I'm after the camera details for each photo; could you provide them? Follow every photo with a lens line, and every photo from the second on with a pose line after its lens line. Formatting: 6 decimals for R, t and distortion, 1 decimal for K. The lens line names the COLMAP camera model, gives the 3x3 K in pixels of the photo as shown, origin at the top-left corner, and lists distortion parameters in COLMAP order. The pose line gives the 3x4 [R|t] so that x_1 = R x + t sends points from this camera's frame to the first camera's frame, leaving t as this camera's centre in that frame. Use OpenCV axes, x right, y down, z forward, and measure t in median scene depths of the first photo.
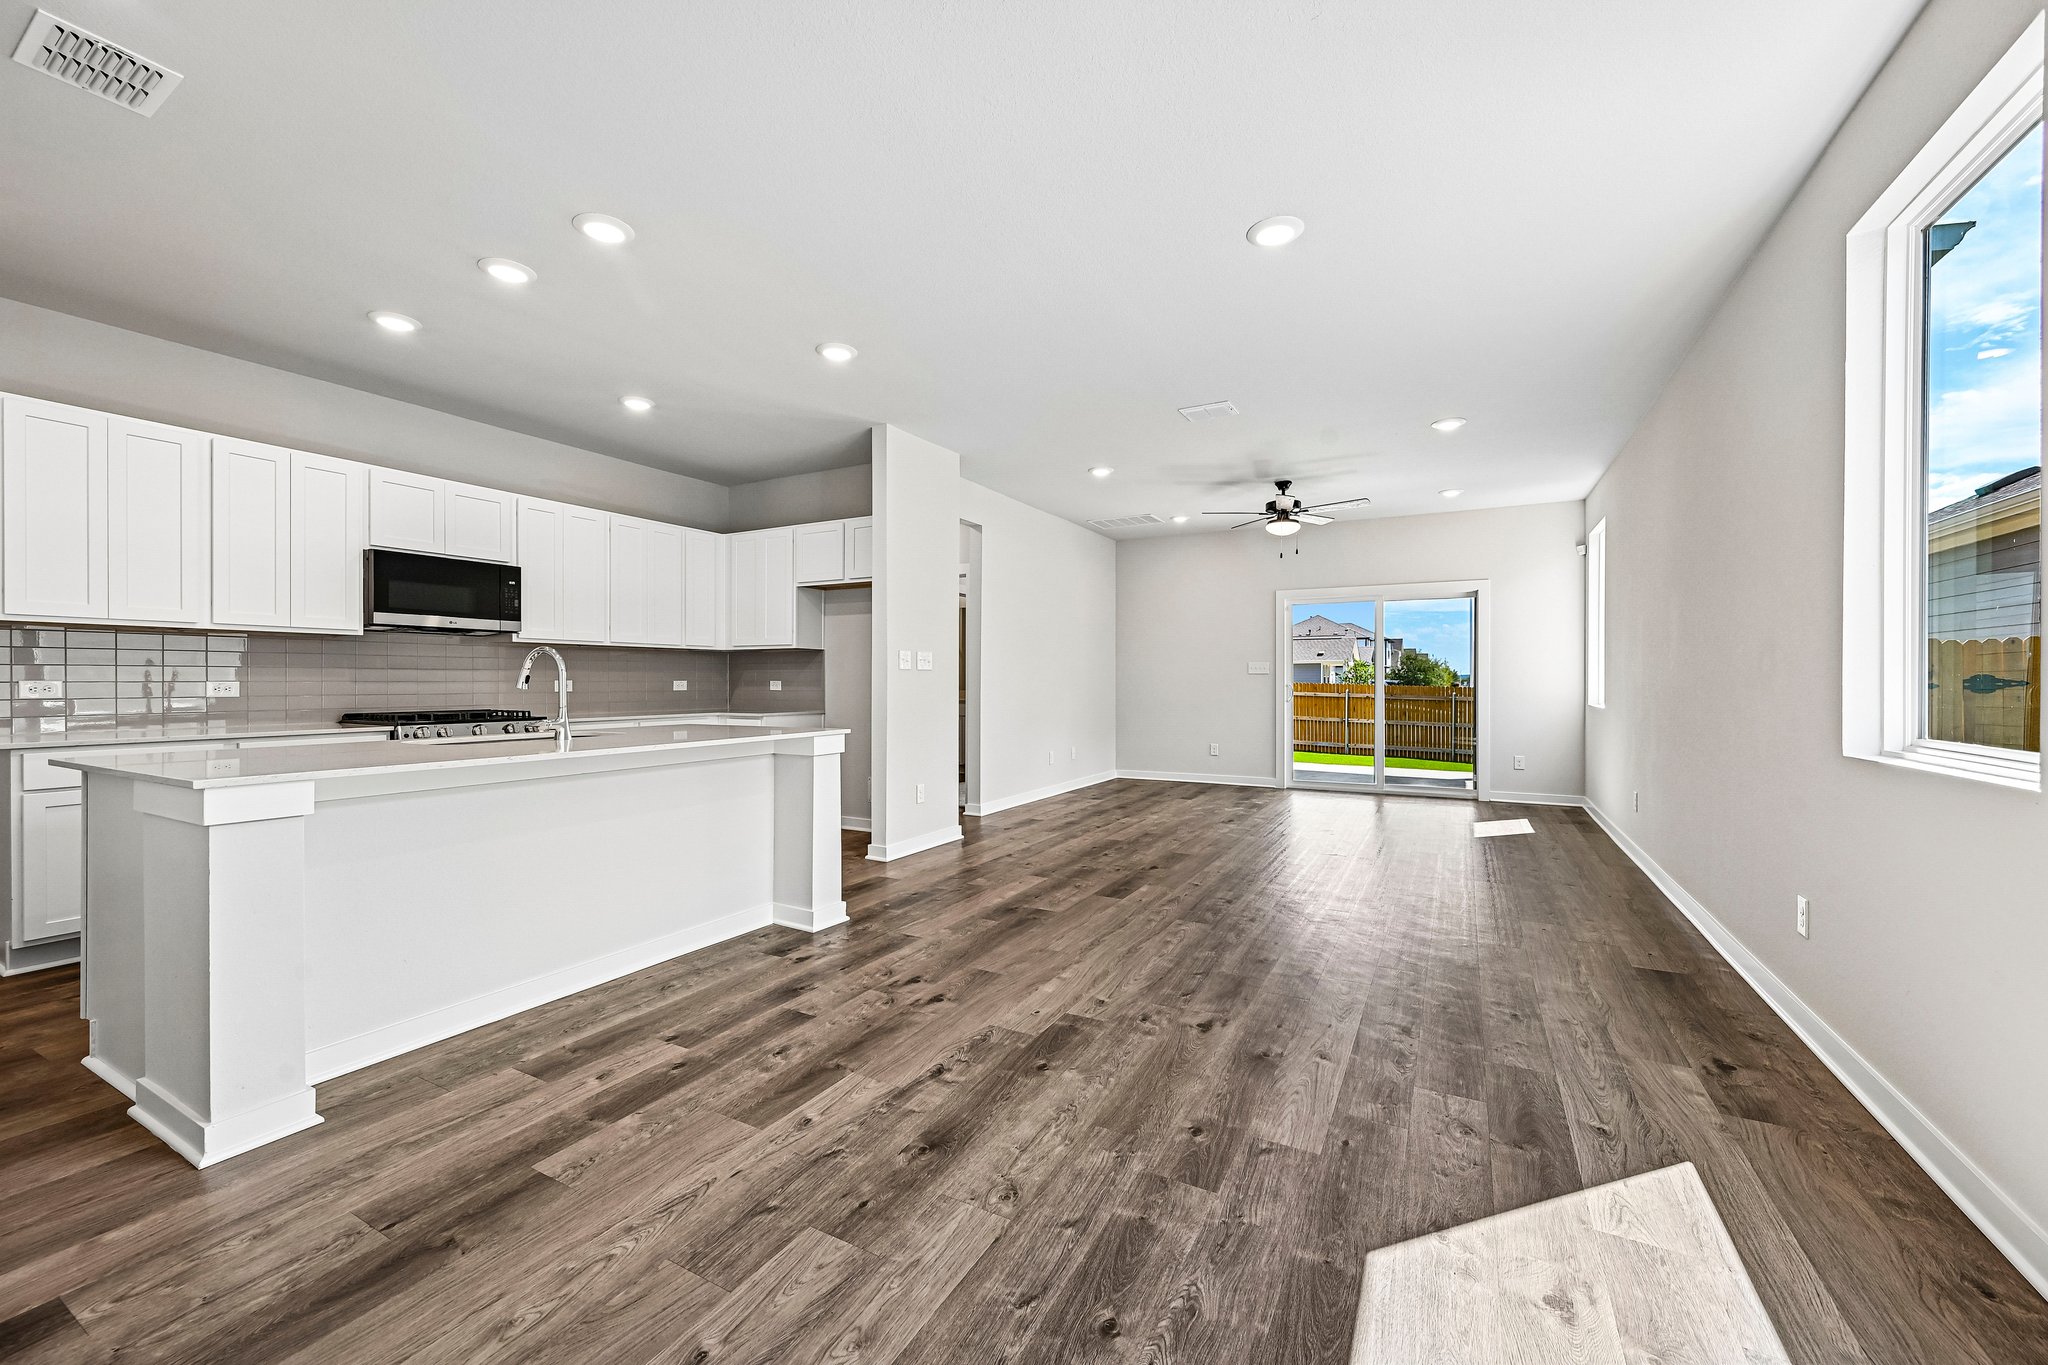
lens RADIAL K [[798.8, 0, 1019.8], [0, 798.8, 688.3], [0, 0, 1]] dist [-0.001552, 0.000561]
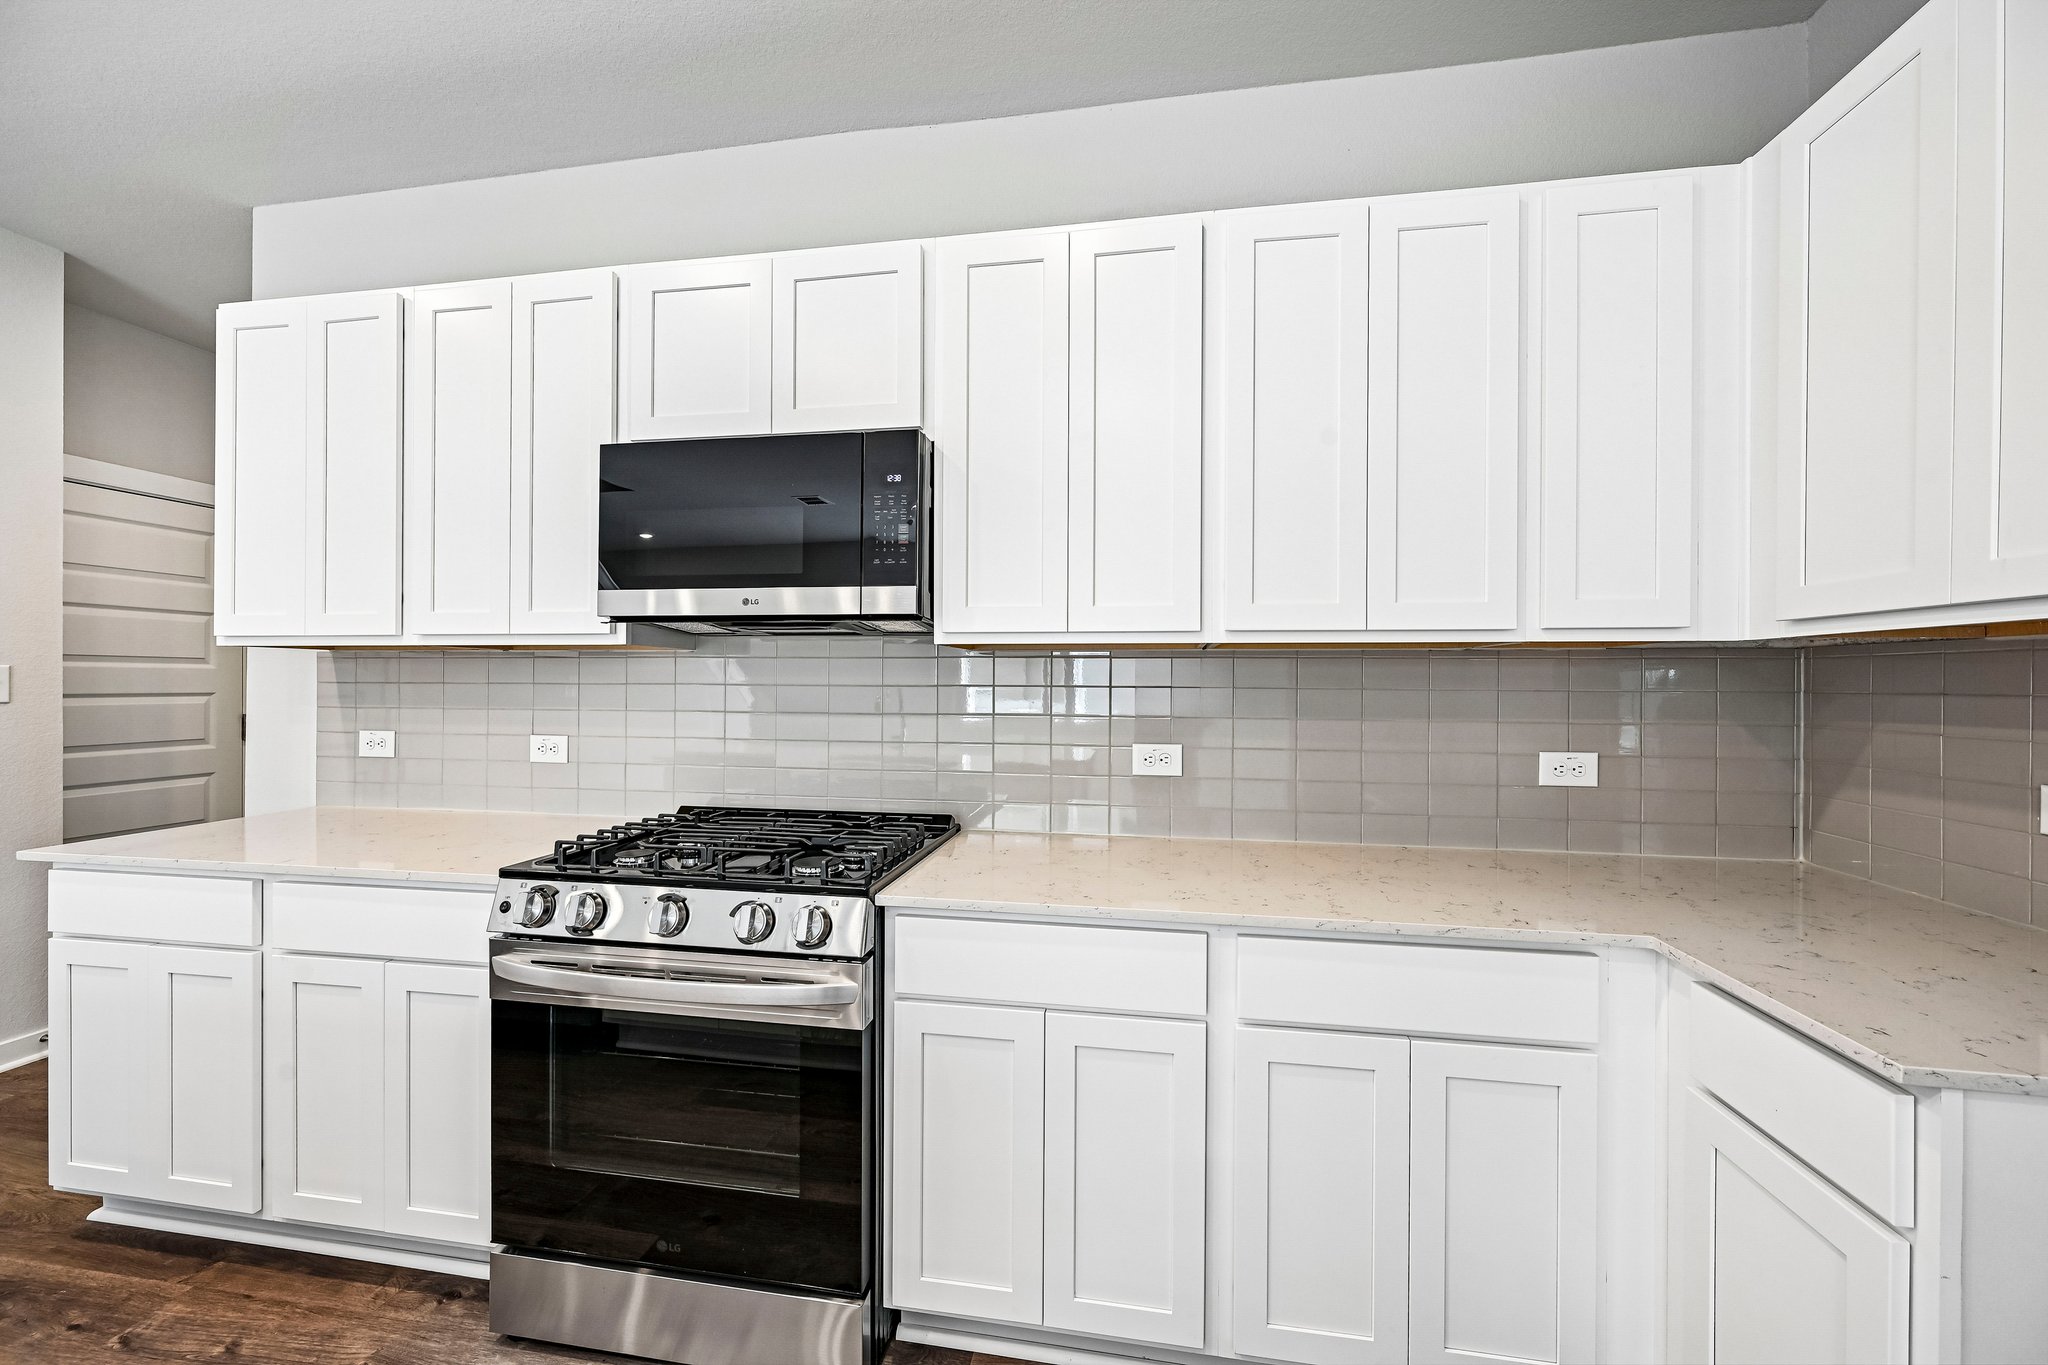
lens RADIAL K [[798.8, 0, 1025.6], [0, 798.8, 684.6], [0, 0, 1]] dist [-0.001552, 0.000561]
pose [[0.332586, 0.005192, -0.943059, -0.239338], [-0.014531, 0.999894, 0.000380, -0.034976], [0.942961, 0.013577, 0.332626, 0.794299]]
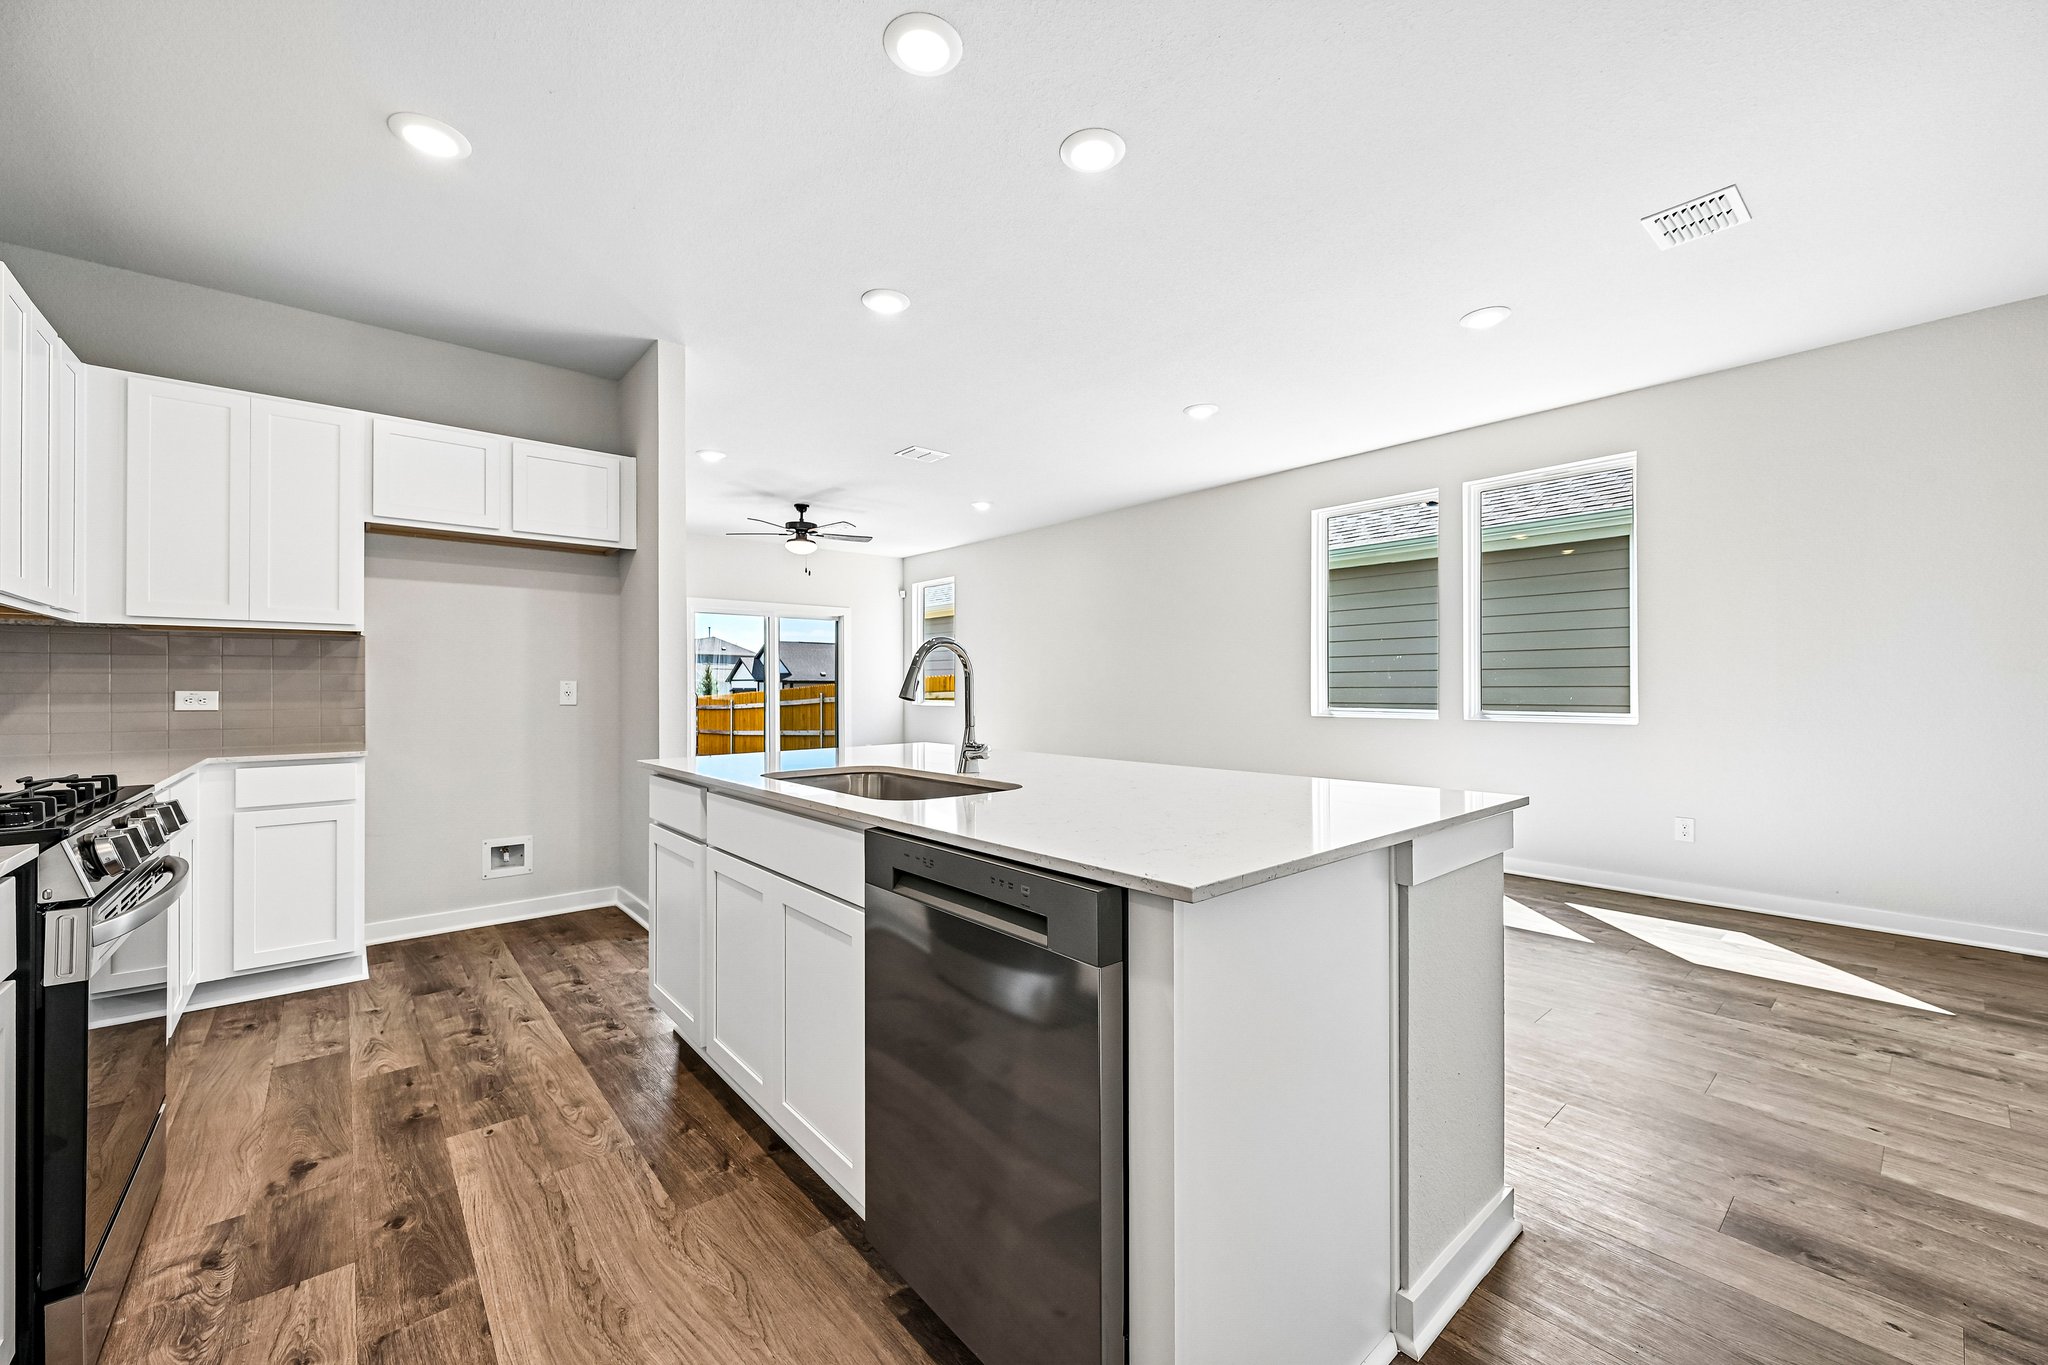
lens RADIAL K [[798.8, 0, 1026.2], [0, 798.8, 682.6], [0, 0, 1]] dist [-0.001552, 0.000561]
pose [[0.347799, 0.004098, 0.937560, -0.671786], [0.012601, 0.999880, -0.009045, -0.004162], [-0.937485, 0.014961, 0.347705, 0.390485]]
